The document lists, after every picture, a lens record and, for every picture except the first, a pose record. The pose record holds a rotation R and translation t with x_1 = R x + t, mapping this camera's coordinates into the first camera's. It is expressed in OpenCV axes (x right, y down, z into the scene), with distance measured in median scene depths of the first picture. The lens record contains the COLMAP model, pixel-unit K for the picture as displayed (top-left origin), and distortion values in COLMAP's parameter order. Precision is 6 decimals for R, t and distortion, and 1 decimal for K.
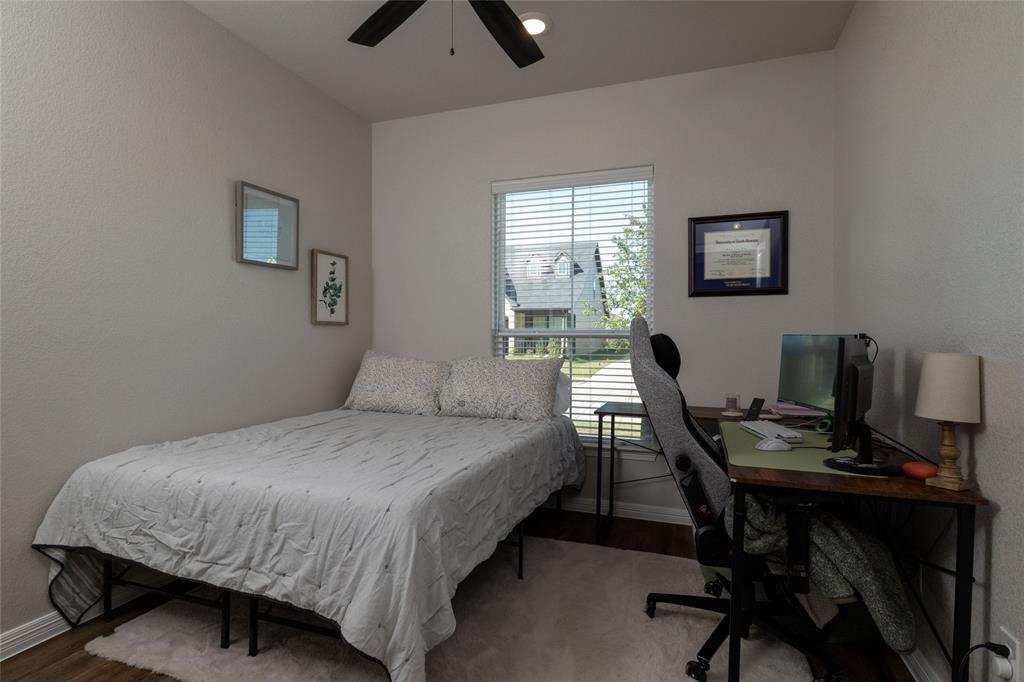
lens RADIAL K [[520.5, 0, 512.0], [0, 520.5, 341.0], [0, 0, 1]] dist [0.000558, -0.000187]
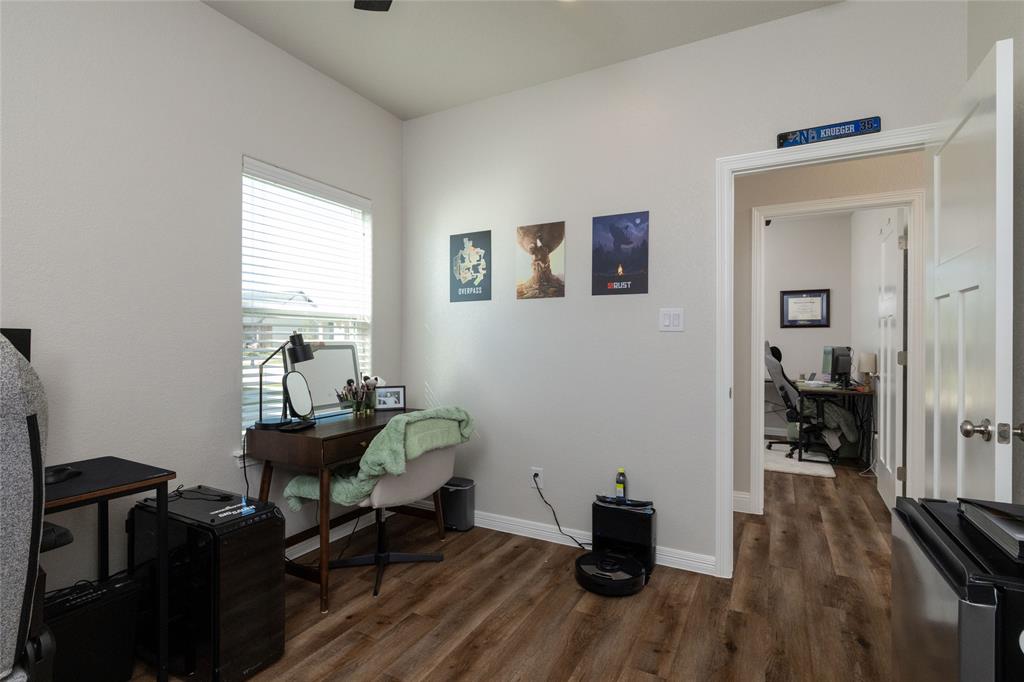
lens RADIAL K [[493.4, 0, 512.0], [0, 493.4, 341.0], [0, 0, 1]] dist [0.001186, -0.000022]
pose [[0.988180, -0.000036, -0.153300, -0.638151], [-0.002429, 0.999871, -0.015892, 0.002590], [0.153281, 0.016076, 0.988052, -1.699103]]
